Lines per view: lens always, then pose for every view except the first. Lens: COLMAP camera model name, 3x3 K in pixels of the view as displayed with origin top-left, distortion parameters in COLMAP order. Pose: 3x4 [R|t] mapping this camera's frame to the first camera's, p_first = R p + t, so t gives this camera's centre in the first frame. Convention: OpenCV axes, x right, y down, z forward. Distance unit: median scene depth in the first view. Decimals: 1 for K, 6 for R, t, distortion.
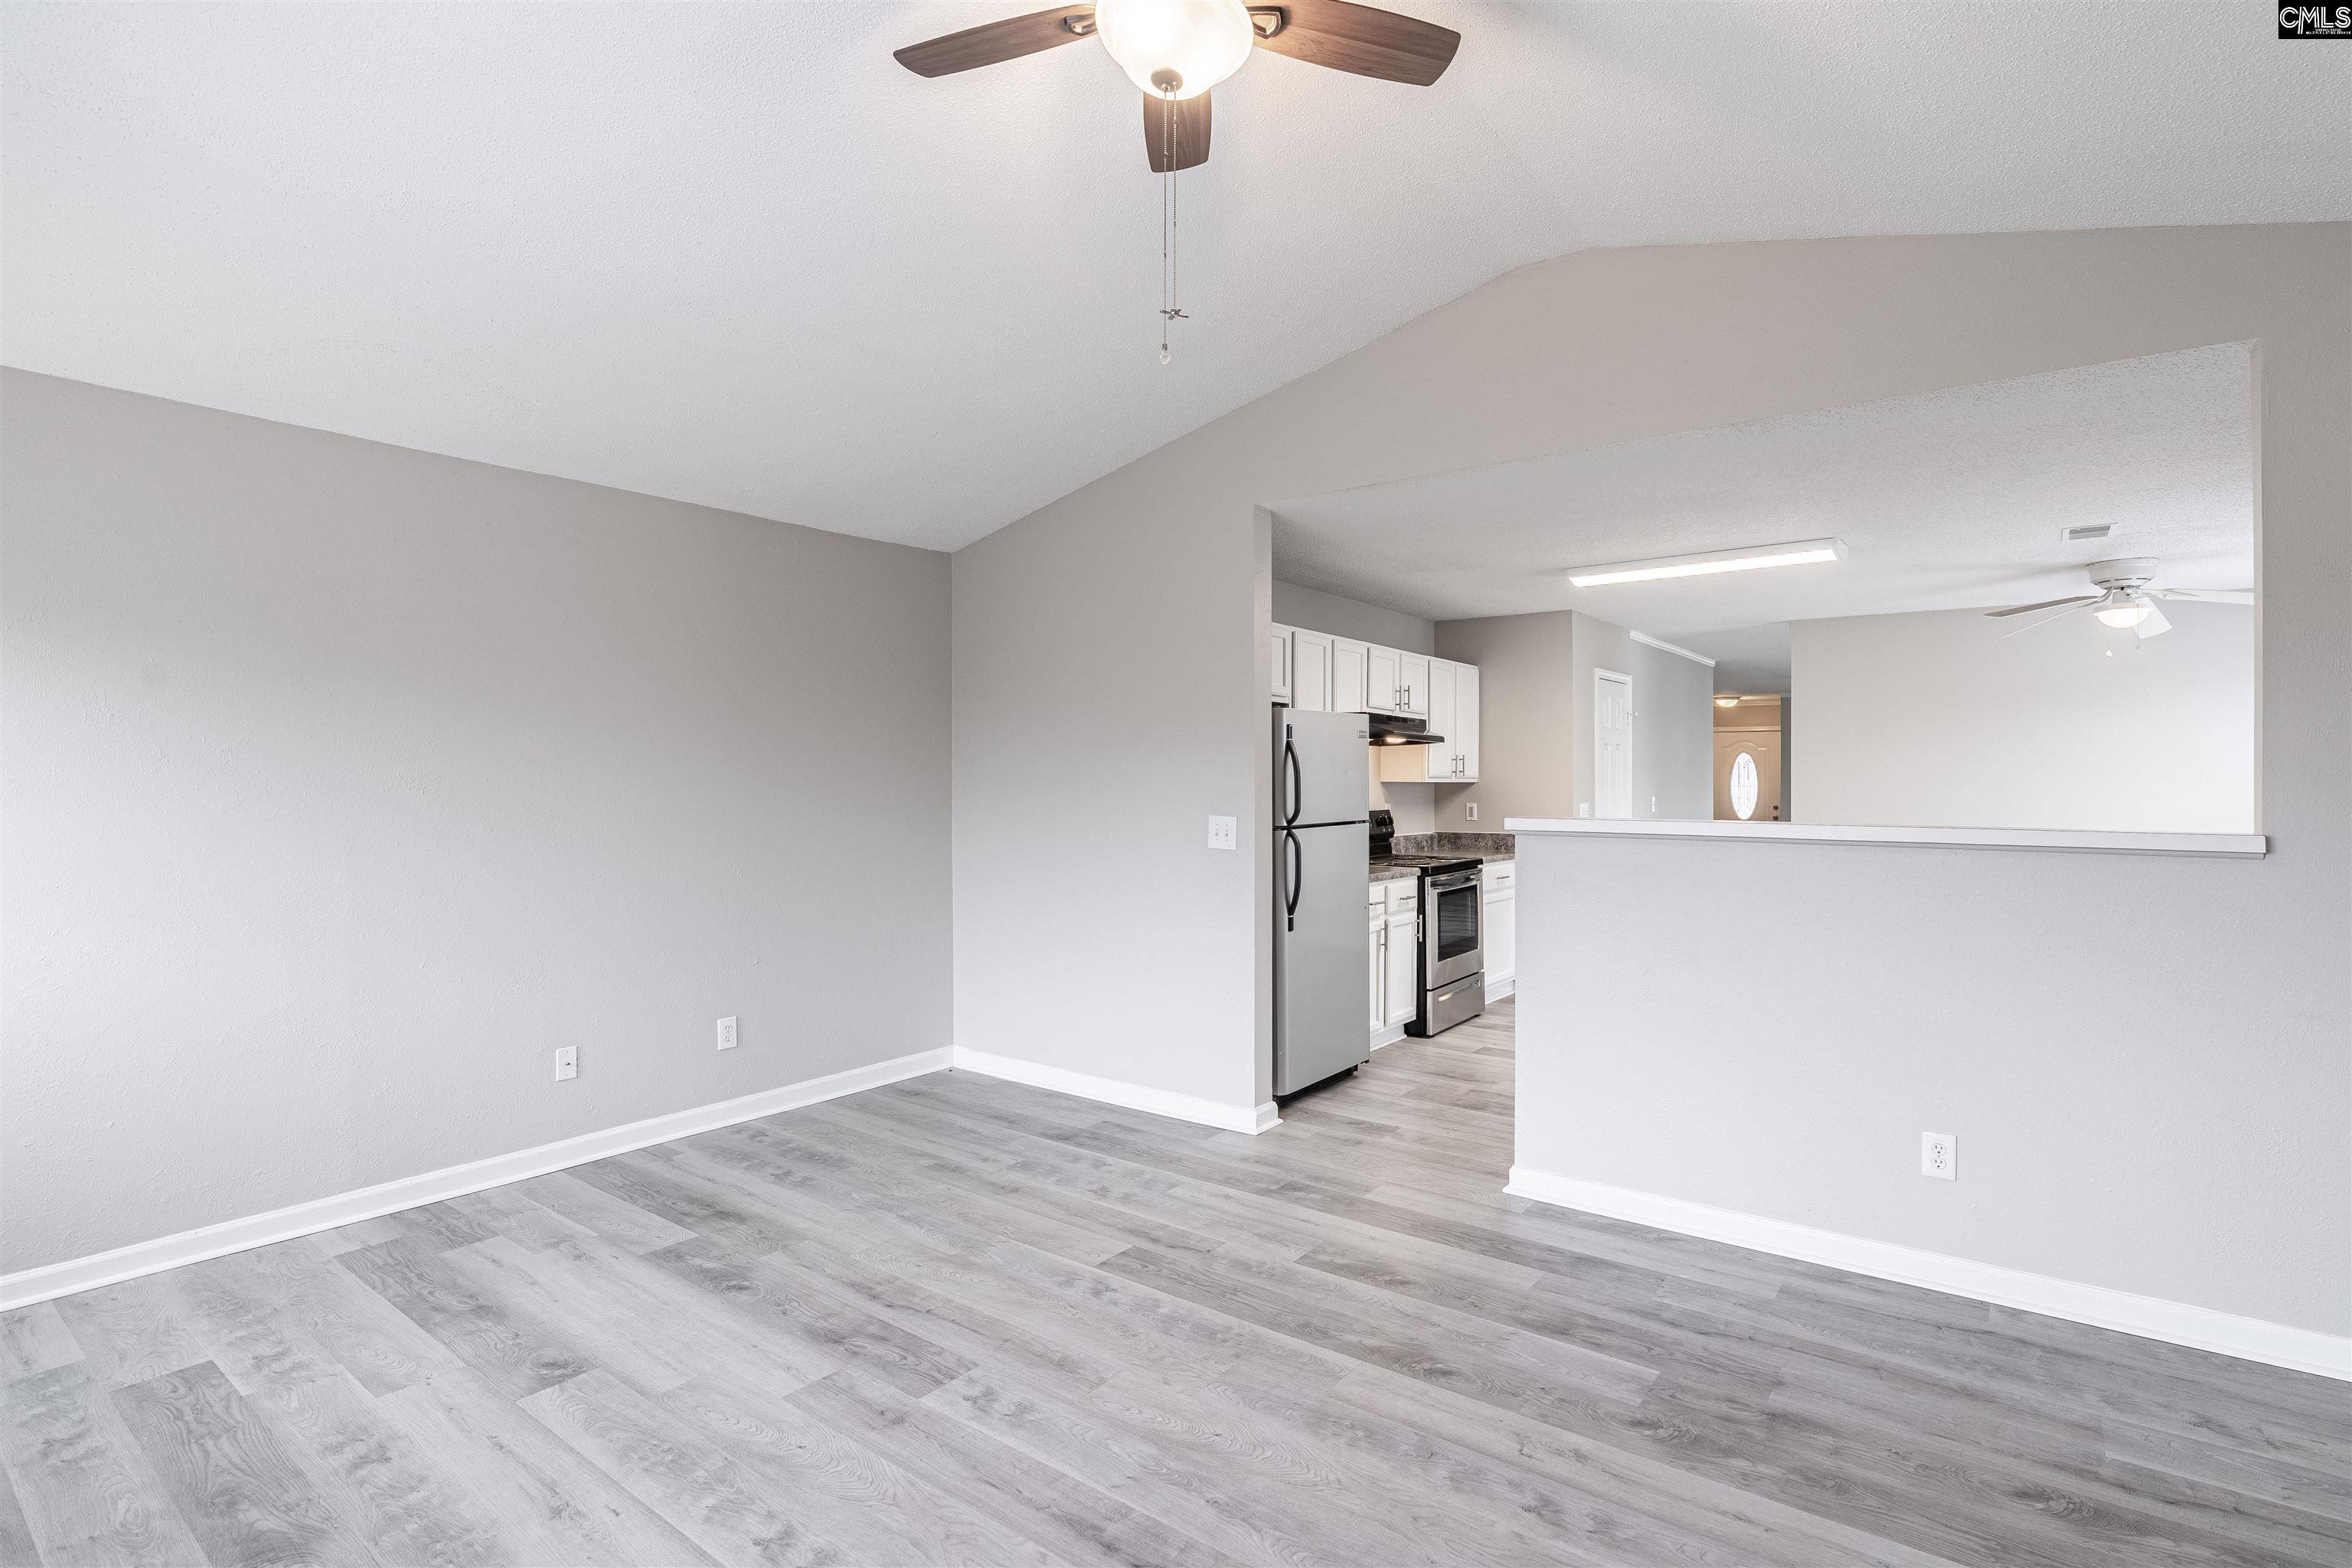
lens RADIAL K [[1120.5, 0, 1201.9], [0, 1120.5, 773.4], [0, 0, 1]] dist [-0.033582, 0.006360]
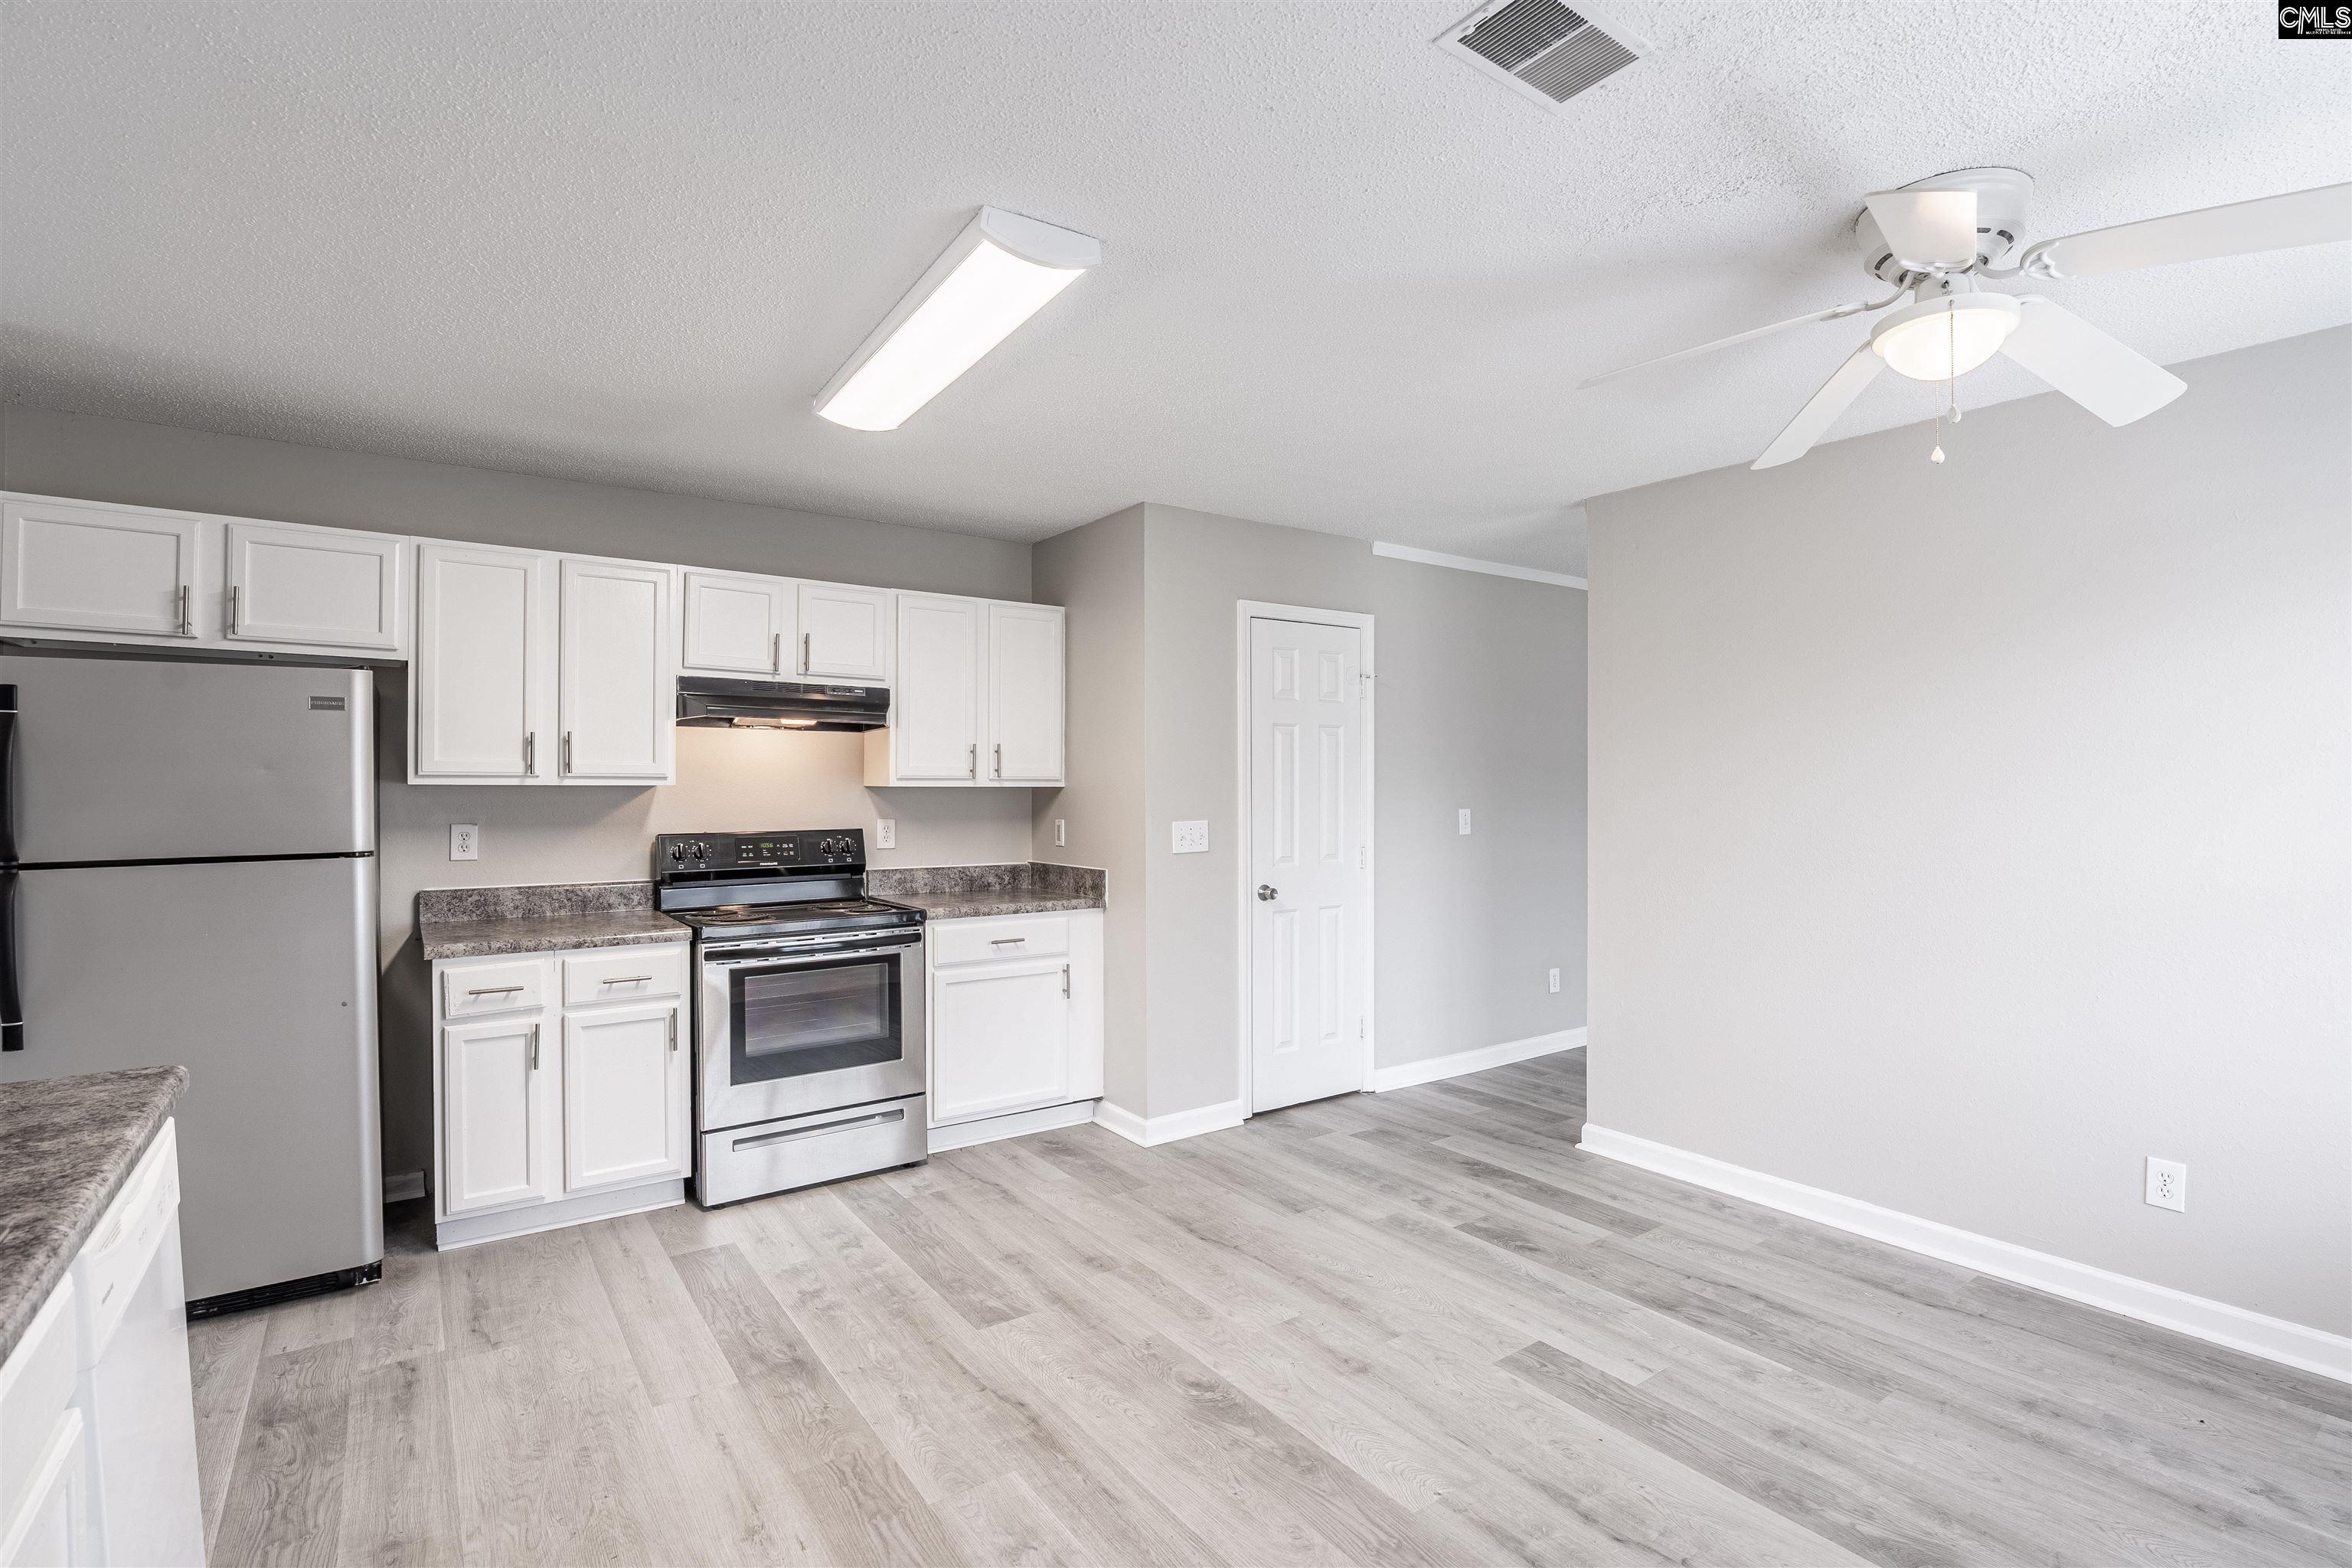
lens RADIAL K [[1100.1, 0, 1204.0], [0, 1100.1, 778.7], [0, 0, 1]] dist [-0.031784, 0.006355]
pose [[0.955686, -0.001107, -0.294387, 1.170773], [0.001513, 0.999998, 0.001152, 0.006018], [0.294386, -0.001547, 0.955685, 0.959764]]
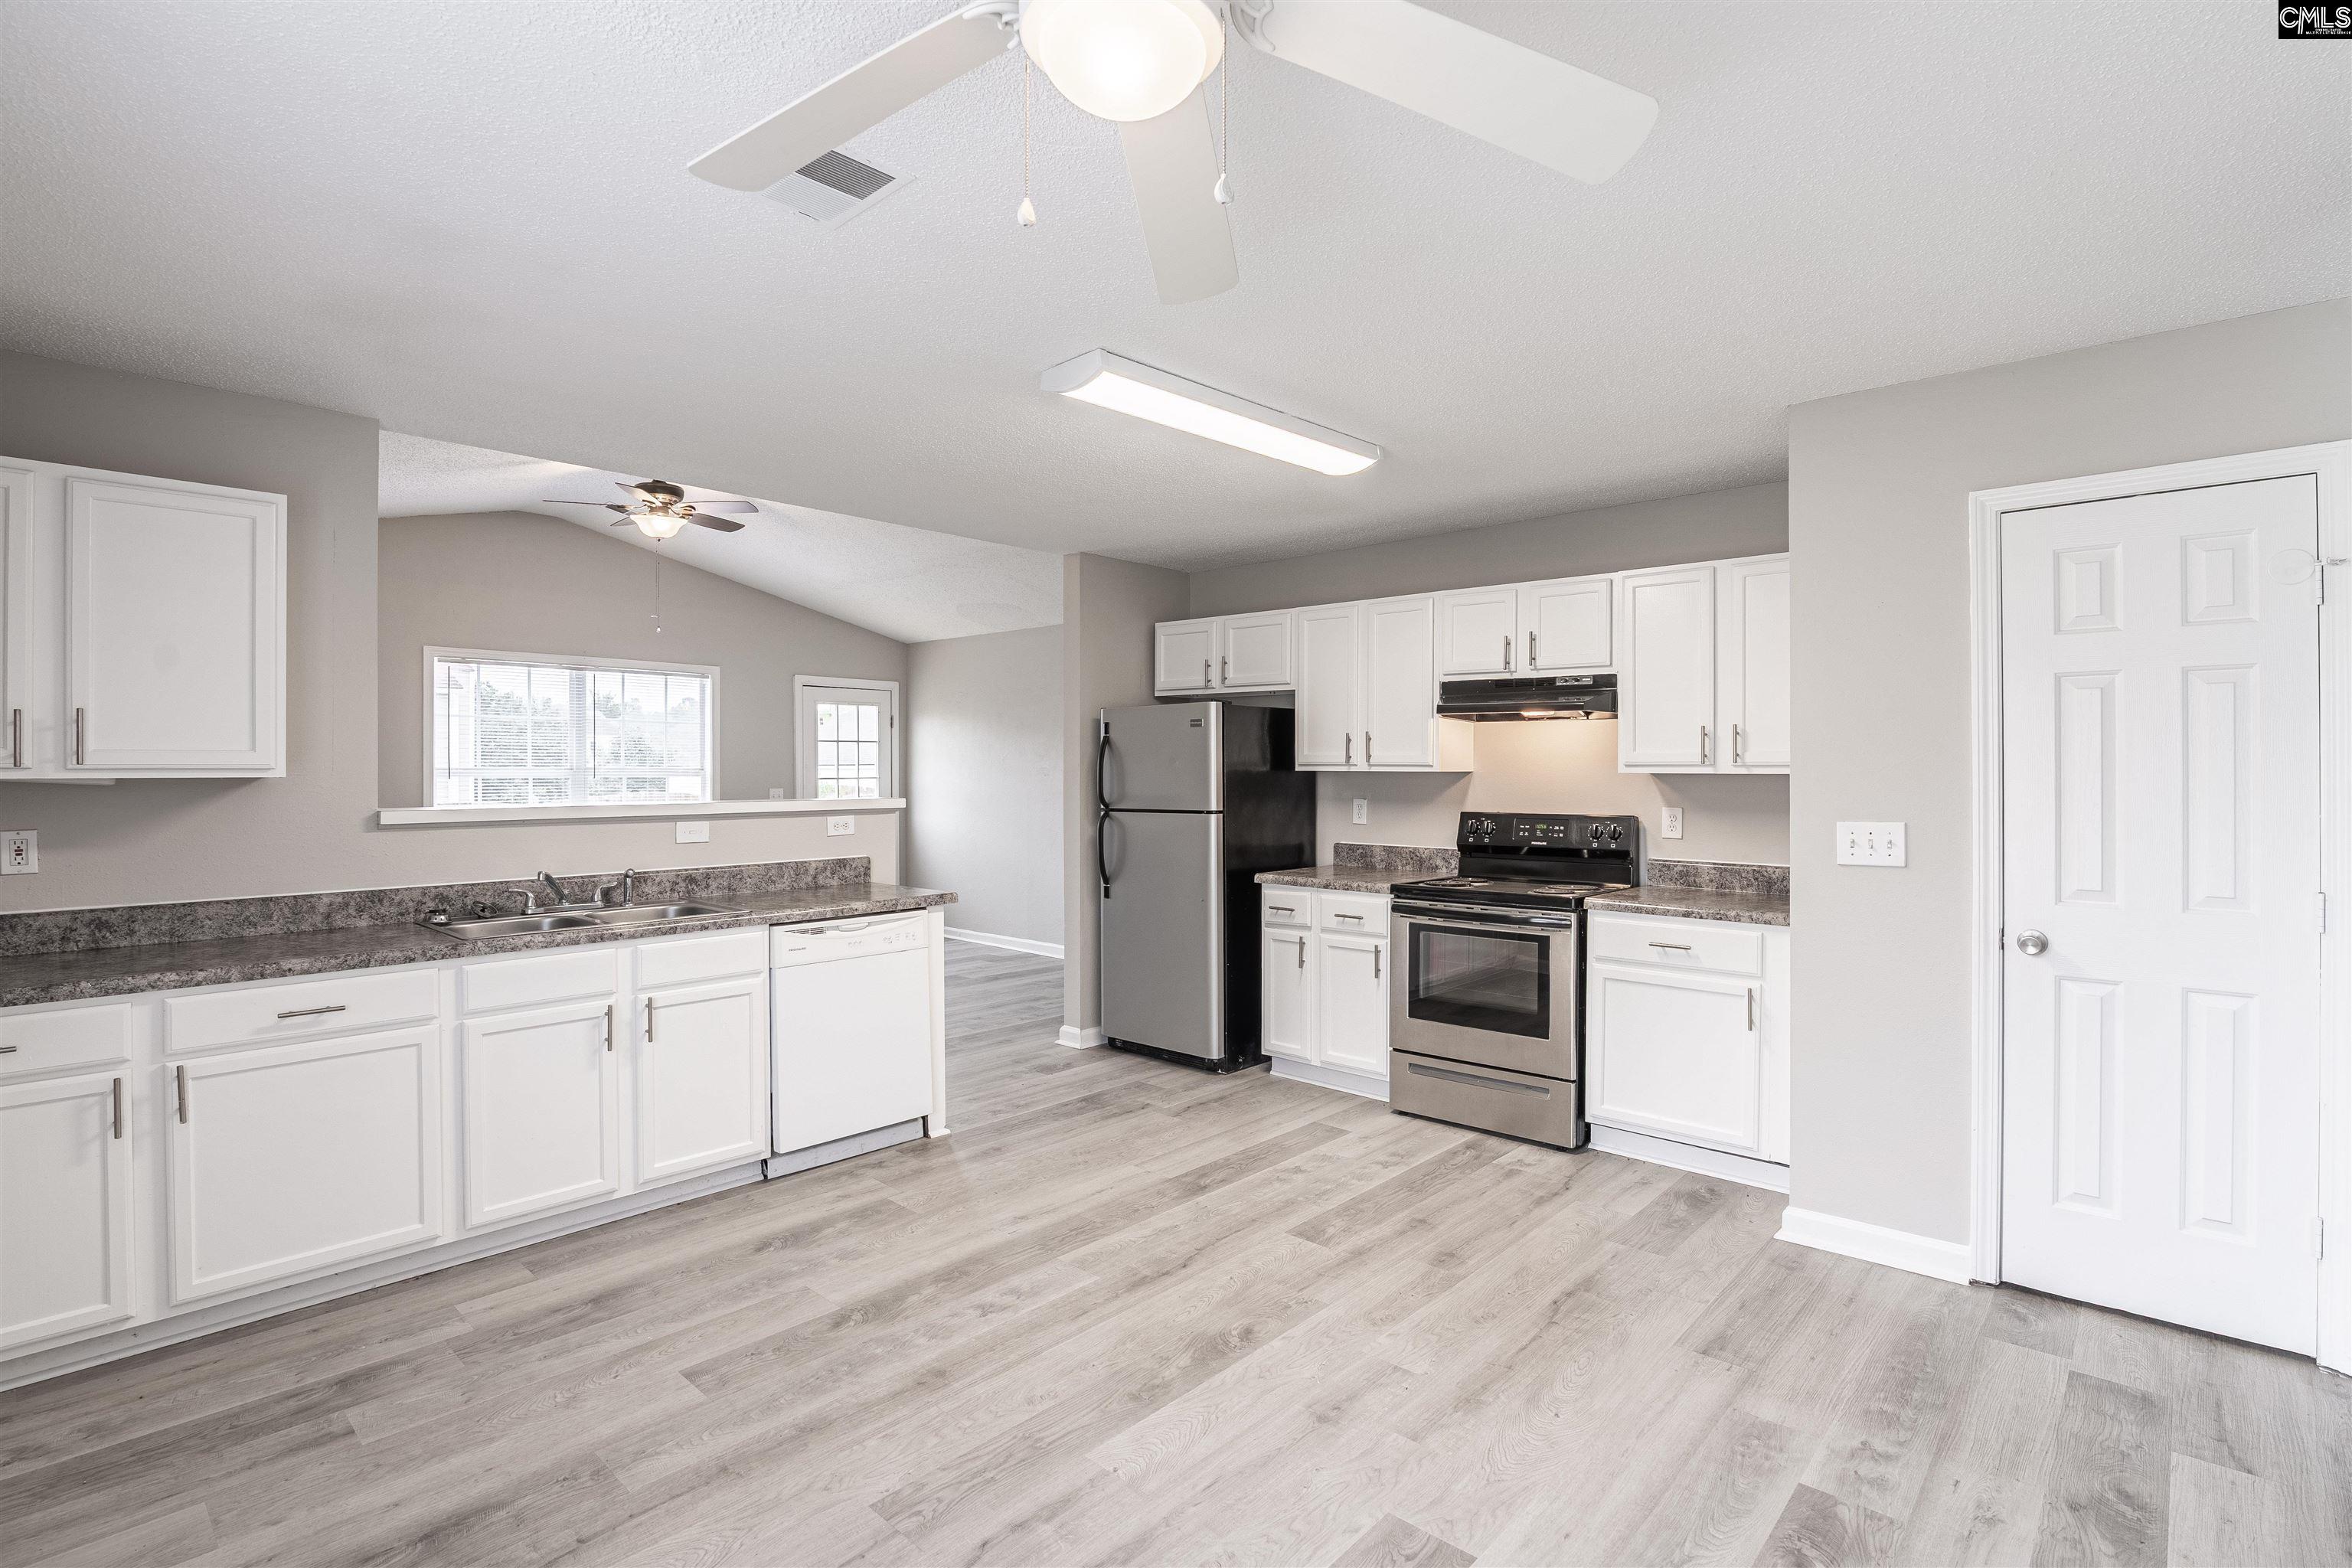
lens RADIAL K [[1120.5, 0, 1201.9], [0, 1120.5, 773.4], [0, 0, 1]] dist [-0.033582, 0.006360]
pose [[-0.097759, 0.001548, -0.995209, 1.777111], [0.003642, 0.999993, 0.001198, 0.013297], [0.995203, -0.003507, -0.097764, 1.745263]]
